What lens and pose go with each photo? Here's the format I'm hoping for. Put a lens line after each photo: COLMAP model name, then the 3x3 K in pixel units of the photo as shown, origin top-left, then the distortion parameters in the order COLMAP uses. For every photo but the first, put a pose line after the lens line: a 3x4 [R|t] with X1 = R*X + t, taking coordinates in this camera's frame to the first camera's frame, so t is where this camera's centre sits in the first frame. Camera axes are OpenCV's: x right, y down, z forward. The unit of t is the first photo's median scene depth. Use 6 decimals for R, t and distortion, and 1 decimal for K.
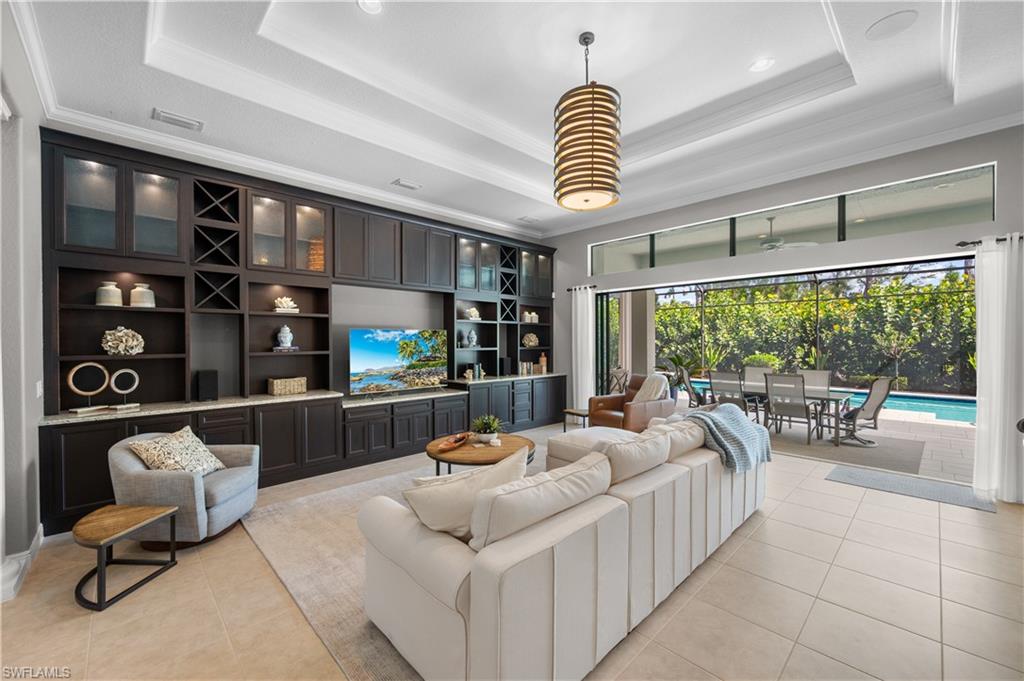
lens RADIAL K [[410.9, 0, 512.0], [0, 410.9, 340.5], [0, 0, 1]] dist [-0.001877, -0.000208]
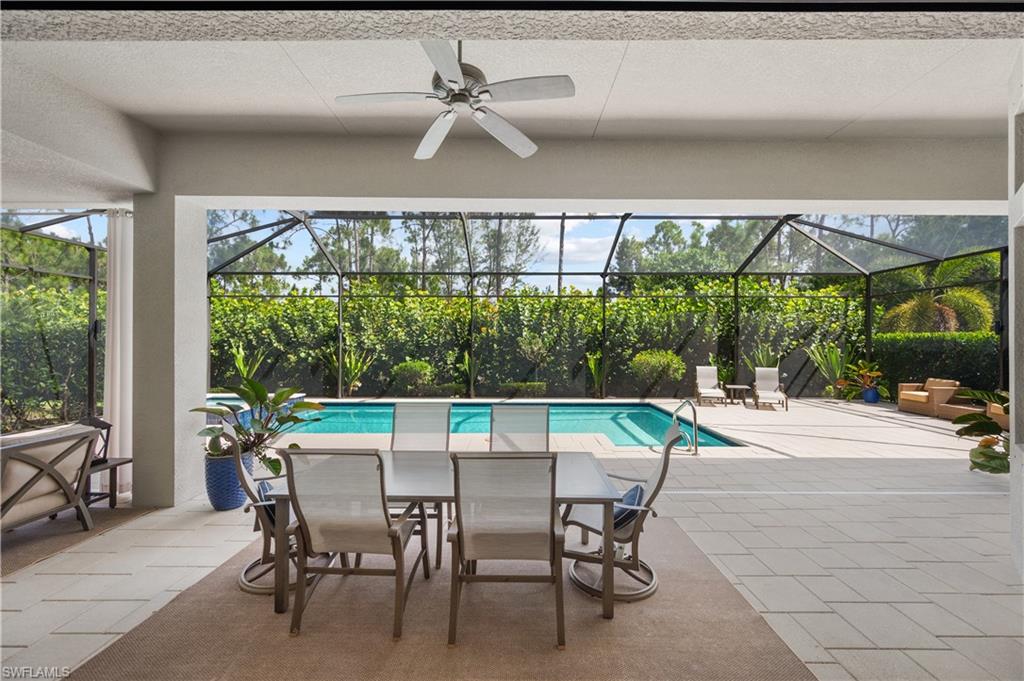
lens RADIAL K [[410.9, 0, 512.0], [0, 410.9, 340.5], [0, 0, 1]] dist [-0.001877, -0.000208]
pose [[0.696925, 0.008735, 0.717091, 0.172343], [-0.002195, 0.999947, -0.010048, 0.001160], [-0.717141, 0.005428, 0.696907, 0.311902]]
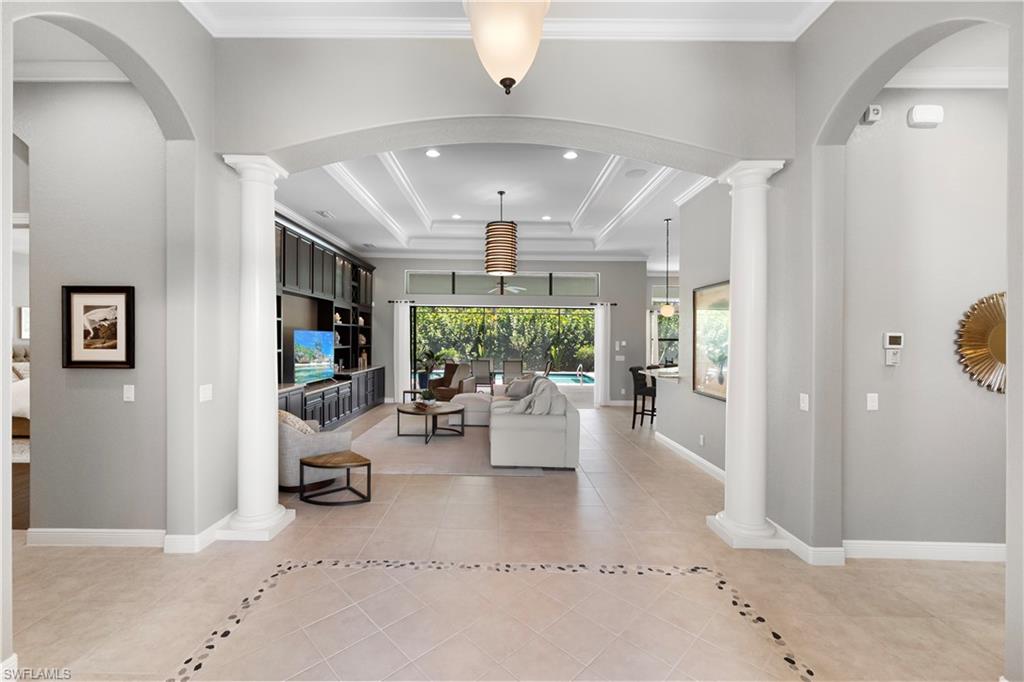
lens RADIAL K [[421.5, 0, 512.0], [0, 421.5, 341.0], [0, 0, 1]] dist [0.000058, 0.000004]
pose [[0.671844, 0.006264, 0.740666, -0.288712], [-0.013003, 0.999910, 0.003337, -0.003428], [-0.740579, -0.011873, 0.671865, -0.093607]]
